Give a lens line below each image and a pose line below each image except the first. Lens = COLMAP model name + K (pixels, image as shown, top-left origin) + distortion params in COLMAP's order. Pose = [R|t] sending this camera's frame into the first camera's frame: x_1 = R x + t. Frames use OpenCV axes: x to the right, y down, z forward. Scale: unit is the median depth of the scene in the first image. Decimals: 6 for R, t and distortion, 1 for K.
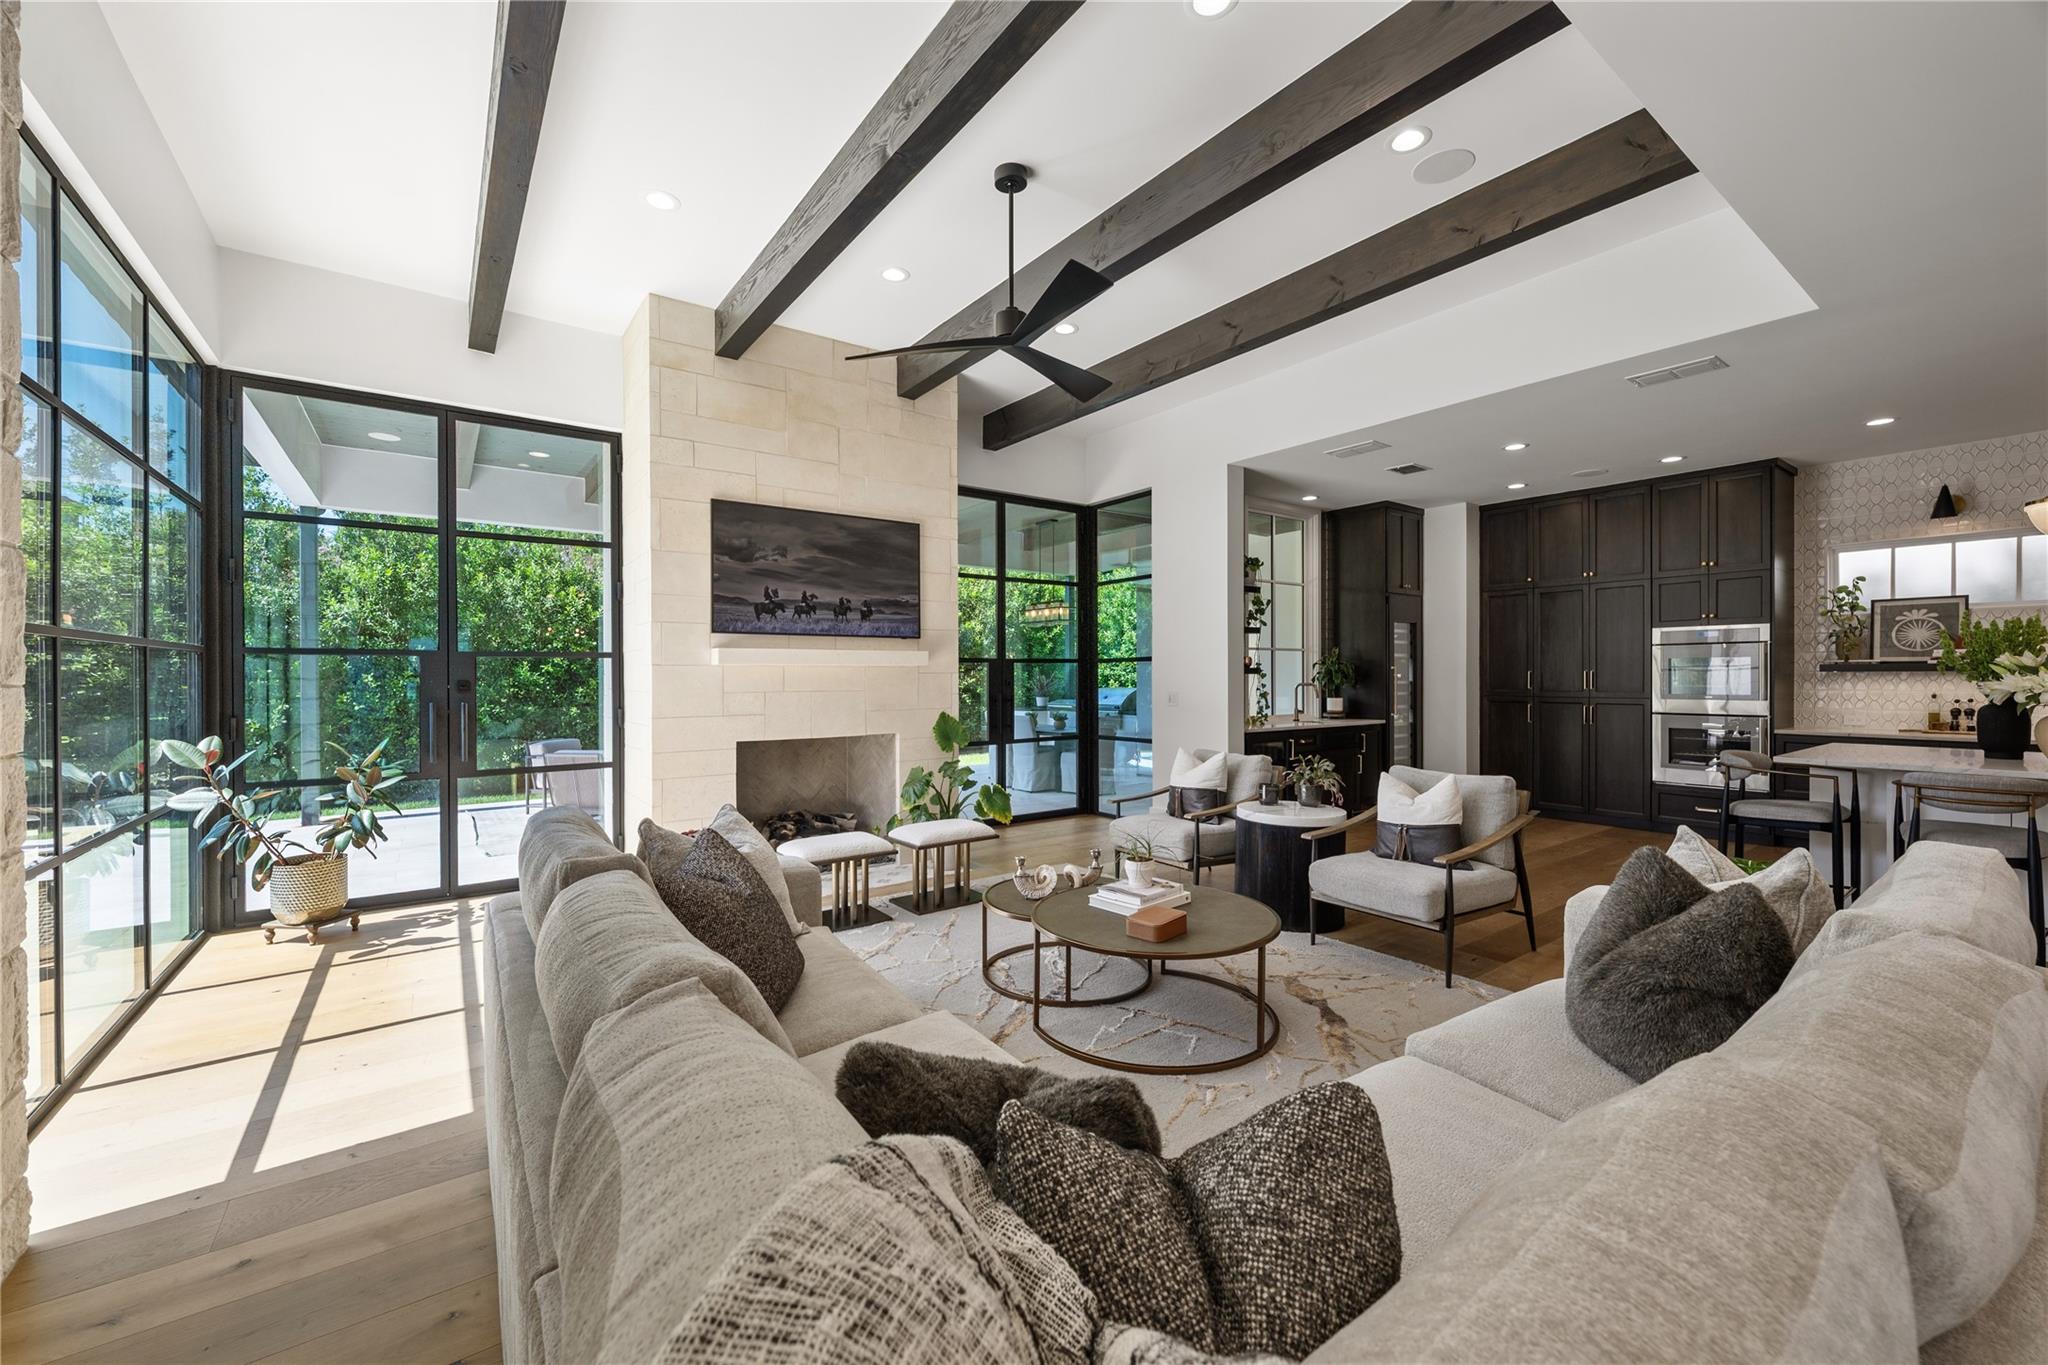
lens RADIAL K [[811.0, 0, 1024.2], [0, 811.0, 680.7], [0, 0, 1]] dist [-0.003270, -0.000111]
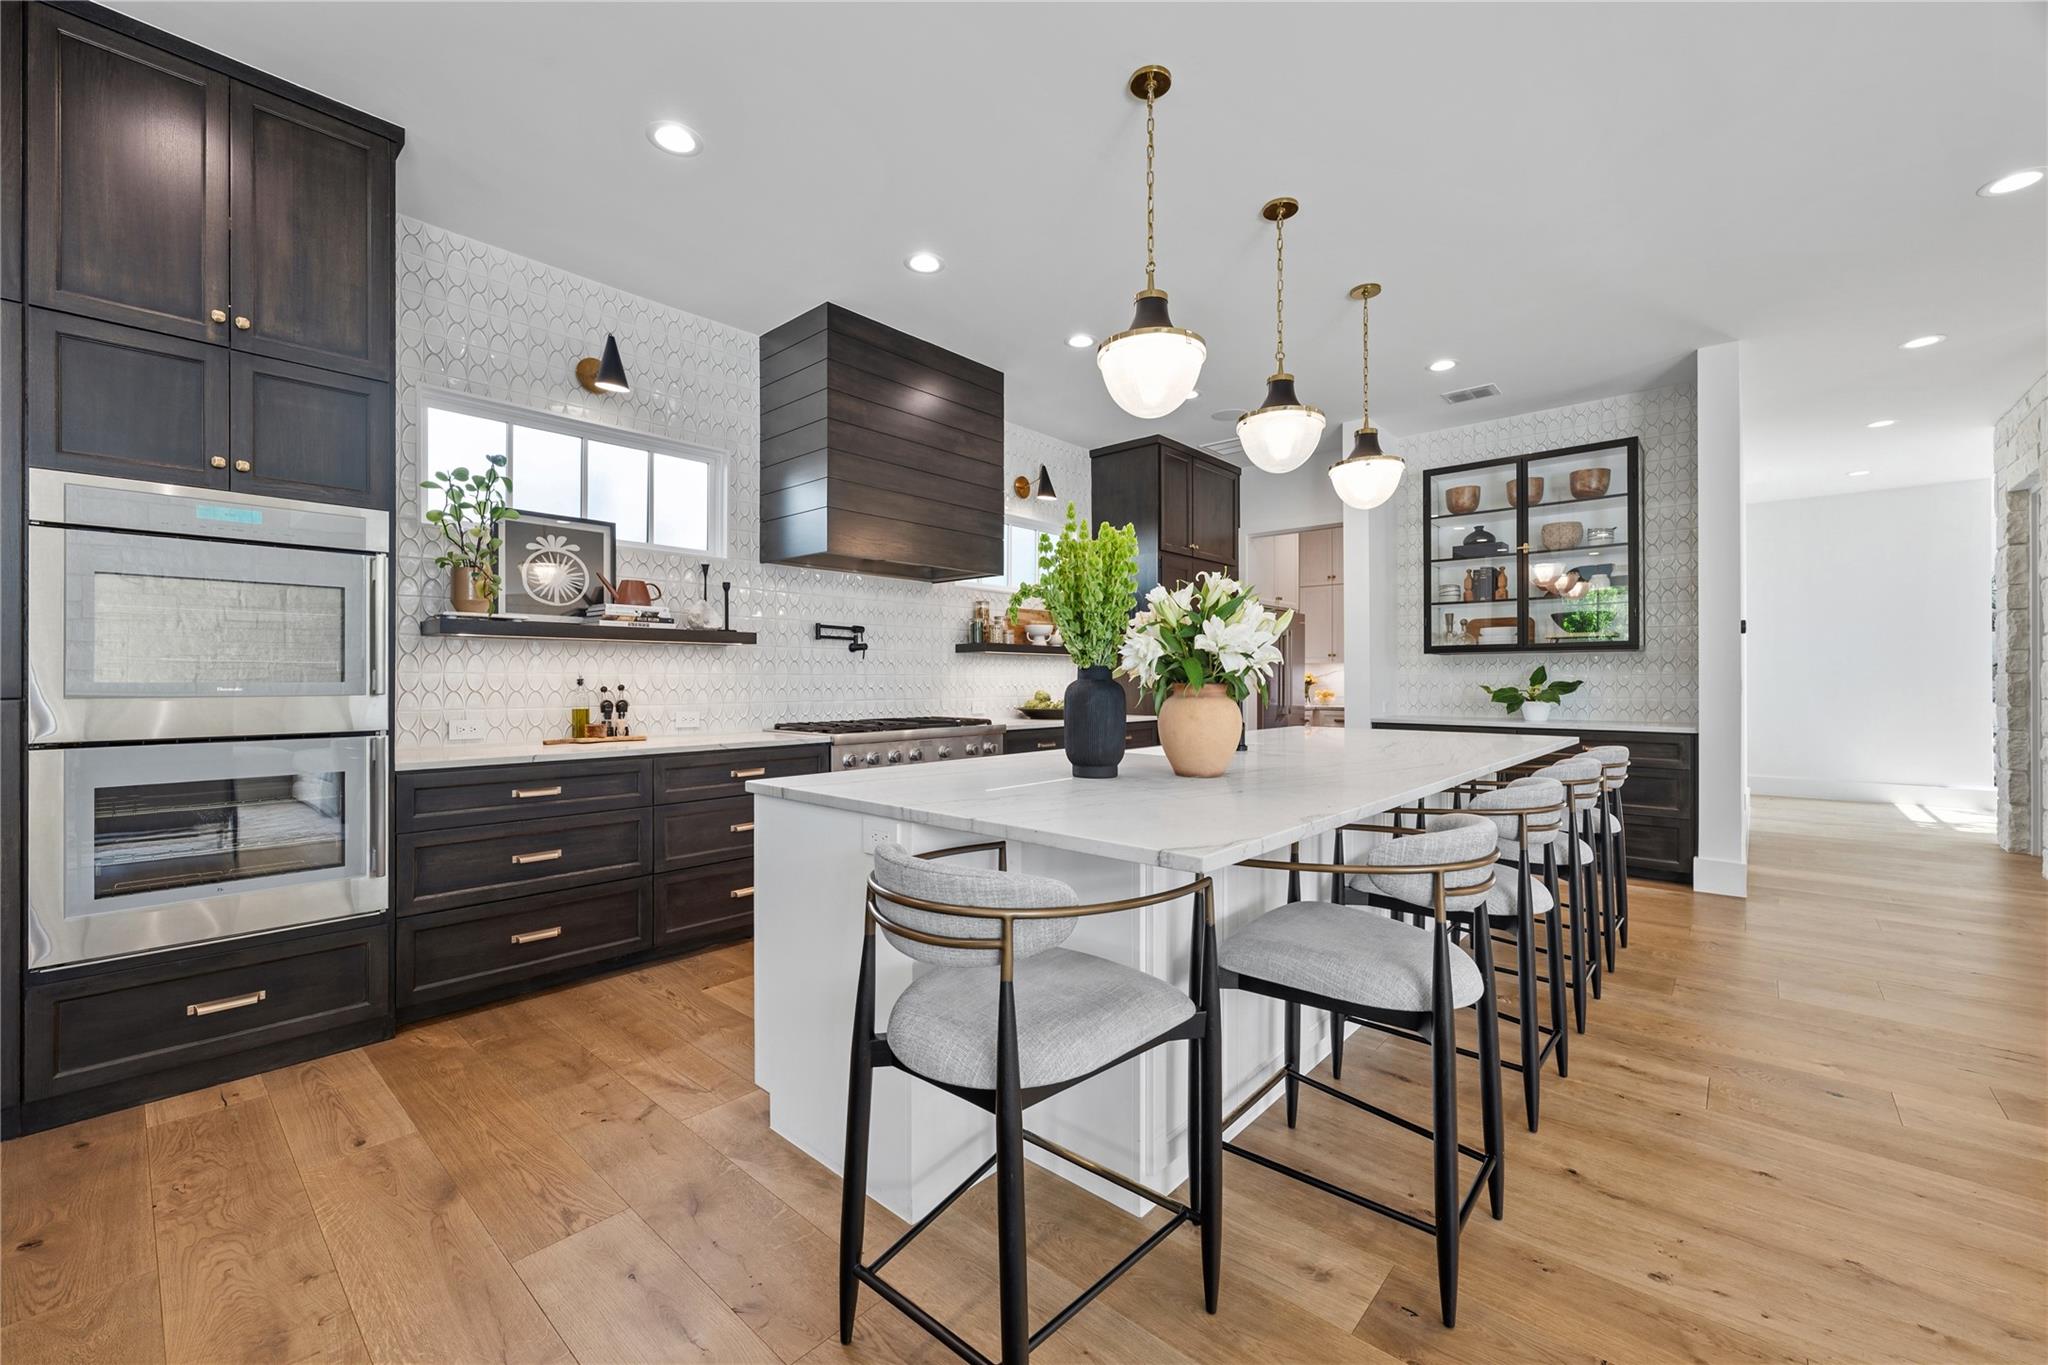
lens RADIAL K [[811.0, 0, 1024.2], [0, 811.0, 680.7], [0, 0, 1]] dist [-0.003270, -0.000111]
pose [[-0.205600, 0.001134, 0.978635, 0.503211], [0.006504, 0.999979, 0.000208, 0.021754], [-0.978615, 0.006408, -0.205603, 0.865685]]
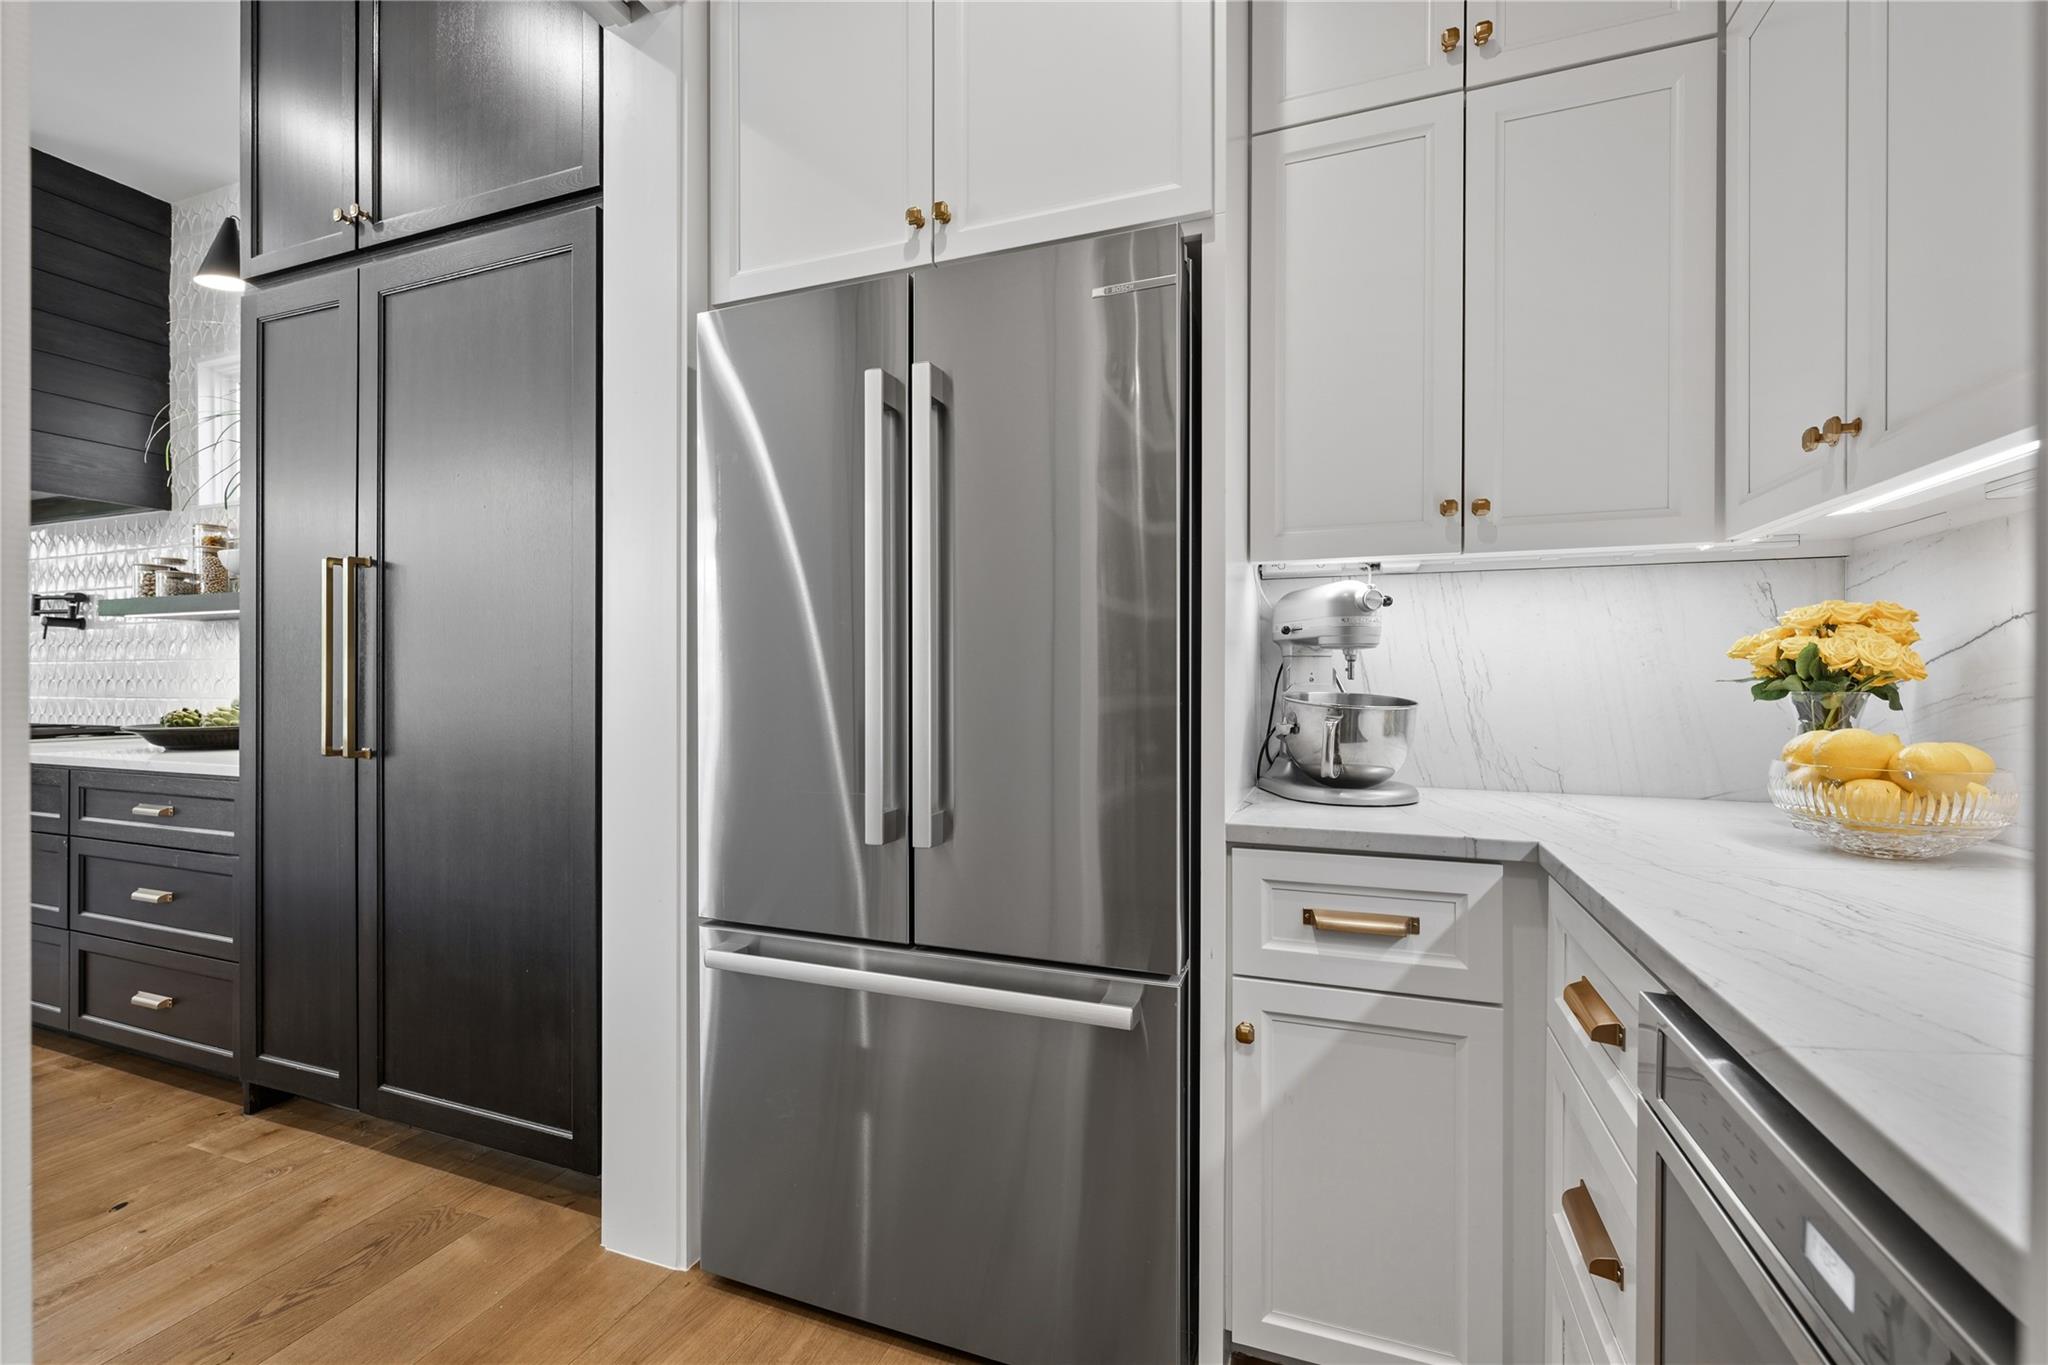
lens RADIAL K [[868.0, 0, 1024.0], [0, 868.0, 682.5], [0, 0, 1]] dist [0.000723, 0.000049]
pose [[0.837970, 0.000470, 0.545716, 1.626851], [0.001104, 0.999996, -0.002556, 0.033026], [-0.545716, 0.002745, 0.837966, -0.082402]]
